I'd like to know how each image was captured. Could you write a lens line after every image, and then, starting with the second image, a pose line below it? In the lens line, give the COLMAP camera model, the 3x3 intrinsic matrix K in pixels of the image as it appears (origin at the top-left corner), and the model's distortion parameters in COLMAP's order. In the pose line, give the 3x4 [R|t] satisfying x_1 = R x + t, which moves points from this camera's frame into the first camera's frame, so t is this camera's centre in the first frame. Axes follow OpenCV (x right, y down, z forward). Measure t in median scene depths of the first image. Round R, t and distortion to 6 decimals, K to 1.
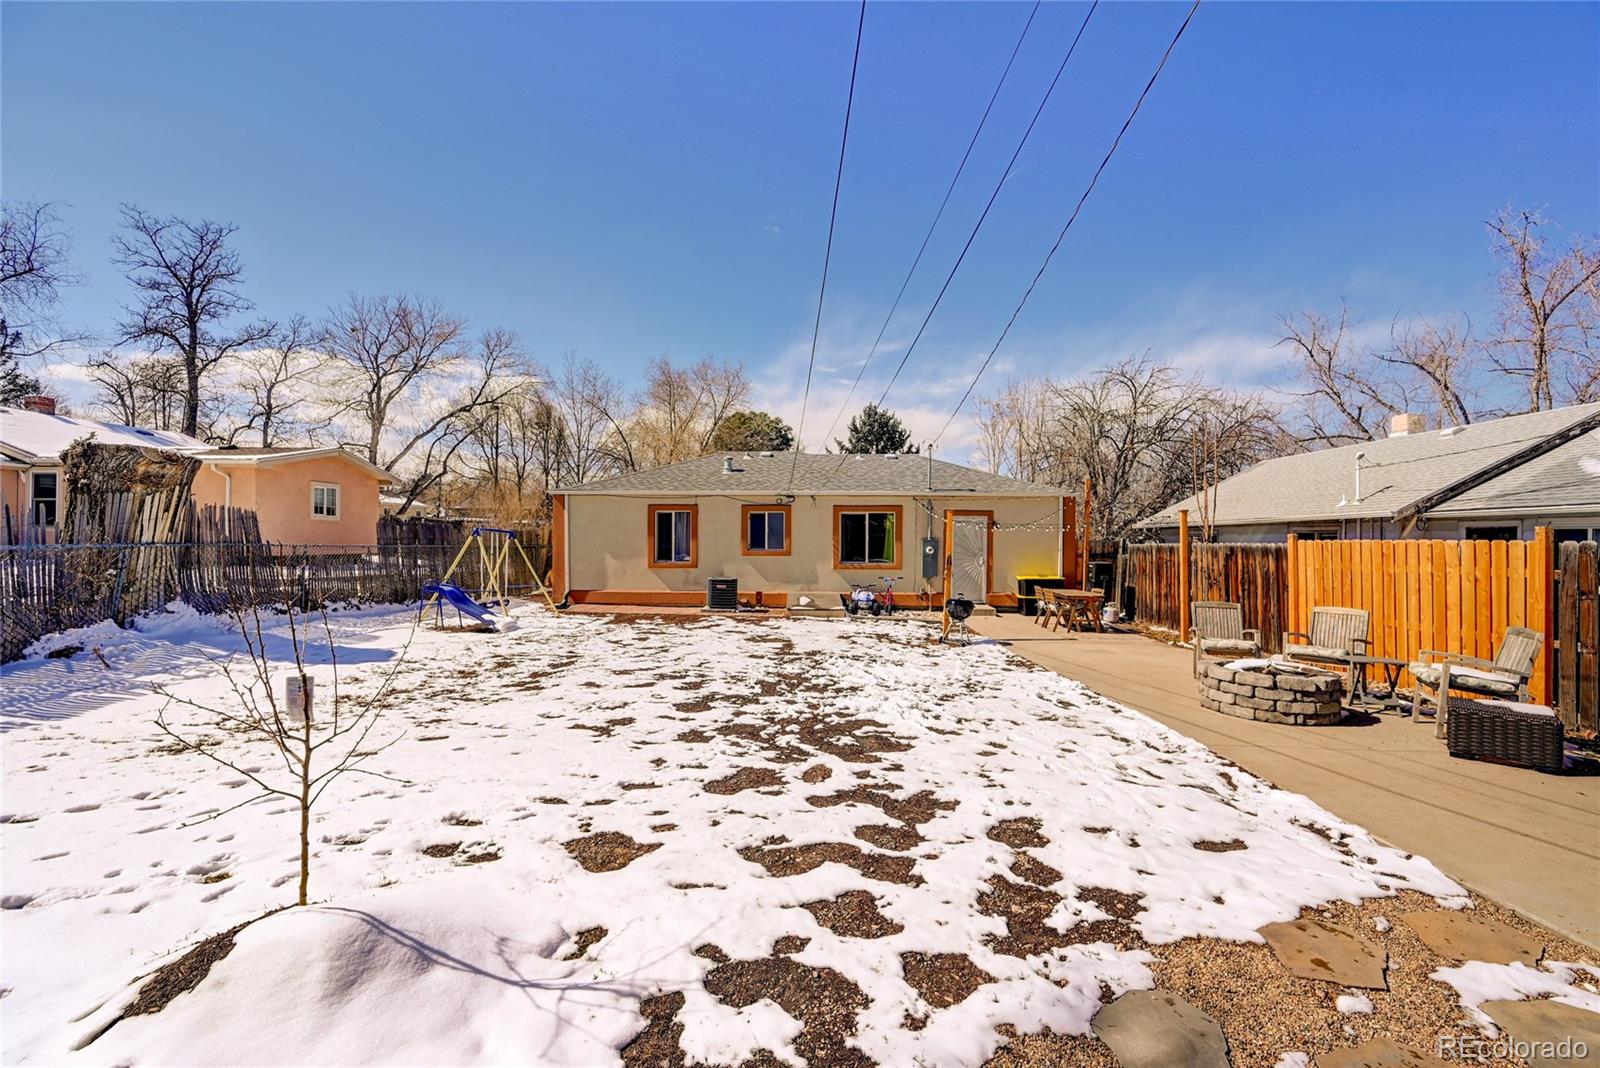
lens RADIAL K [[632.9, 0, 800.0], [0, 632.9, 539.8], [0, 0, 1]] dist [-0.000168, 0.000177]
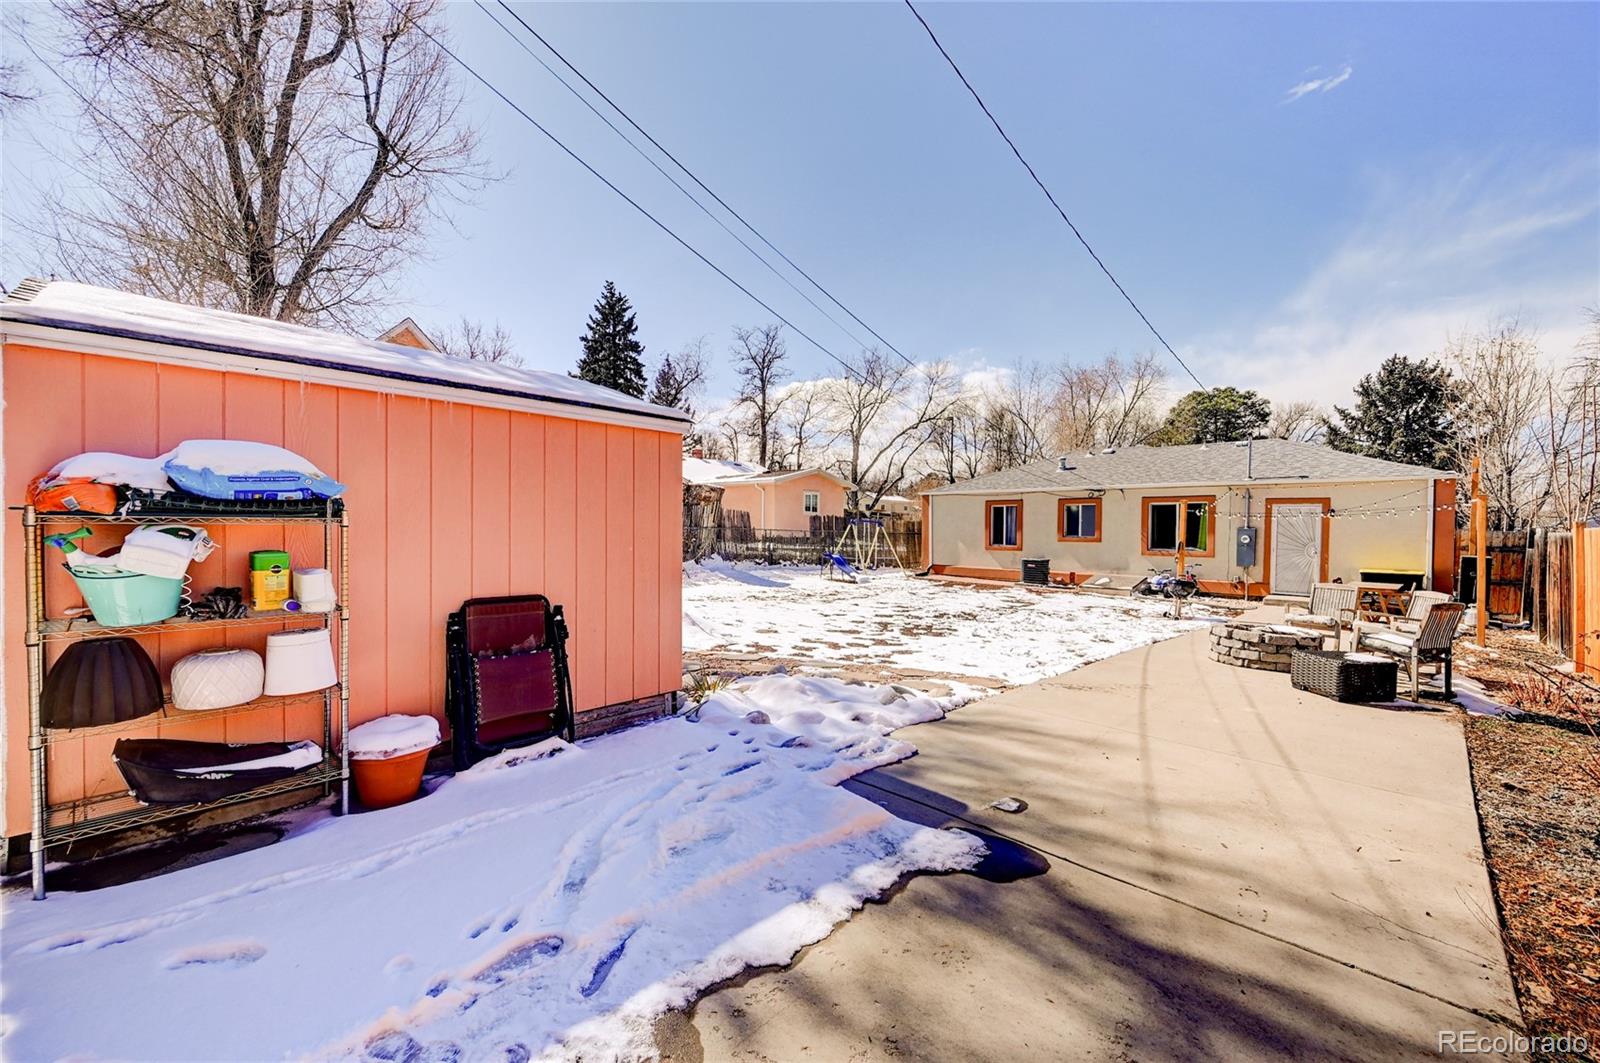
lens RADIAL K [[644.6, 0, 812.2], [0, 644.6, 542.8], [0, 0, 1]] dist [0.001191, 0.000512]
pose [[0.745259, 0.017698, -0.666540, 0.371849], [-0.005792, 0.999782, 0.020070, 0.005509], [0.666750, -0.011097, 0.745199, -0.215526]]
